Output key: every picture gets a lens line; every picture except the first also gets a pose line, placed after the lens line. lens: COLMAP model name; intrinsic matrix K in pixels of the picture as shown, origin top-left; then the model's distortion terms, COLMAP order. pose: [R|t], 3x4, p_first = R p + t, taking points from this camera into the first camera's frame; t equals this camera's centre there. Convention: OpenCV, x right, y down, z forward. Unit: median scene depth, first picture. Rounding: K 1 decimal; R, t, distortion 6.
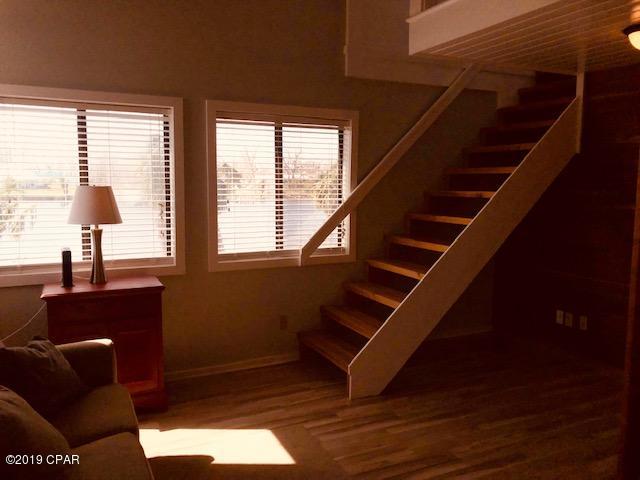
lens RADIAL K [[523.0, 0, 322.6], [0, 523.0, 235.7], [0, 0, 1]] dist [0.011965, -0.018073]
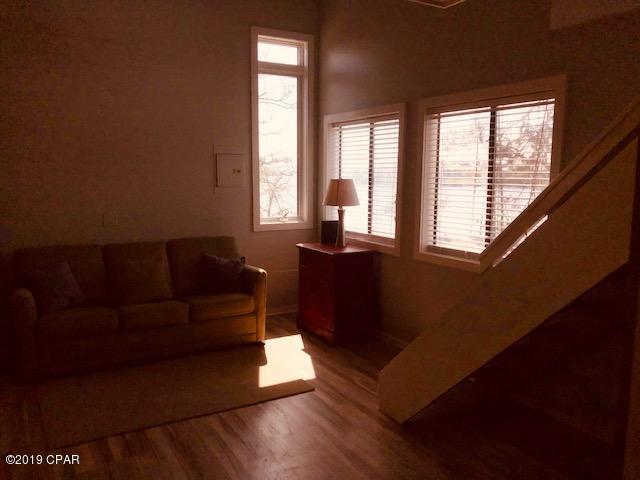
lens RADIAL K [[523.0, 0, 317.1], [0, 523.0, 239.7], [0, 0, 1]] dist [0.011965, -0.018073]
pose [[0.042416, 0.114575, -0.992509, 0.898231], [-0.110166, 0.987881, 0.109333, -0.069742], [0.993008, 0.104703, 0.054524, 0.780462]]
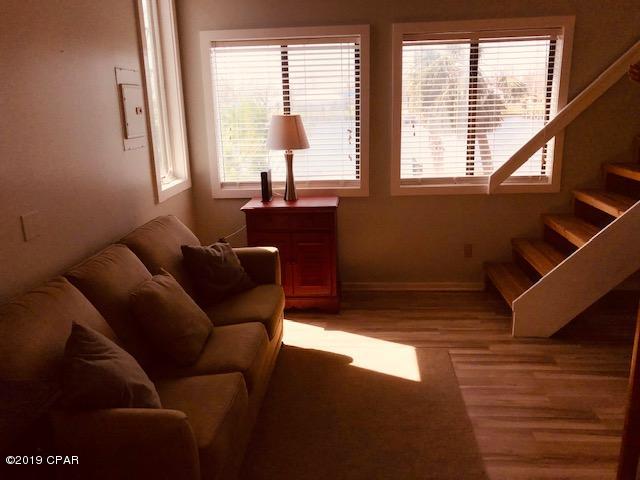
lens RADIAL K [[523.0, 0, 327.1], [0, 523.0, 238.1], [0, 0, 1]] dist [0.011965, -0.018073]
pose [[0.861106, 0.095611, -0.499355, 0.214664], [-0.015162, 0.986551, 0.162748, -0.015695], [0.508200, -0.132572, 0.850975, 0.030215]]
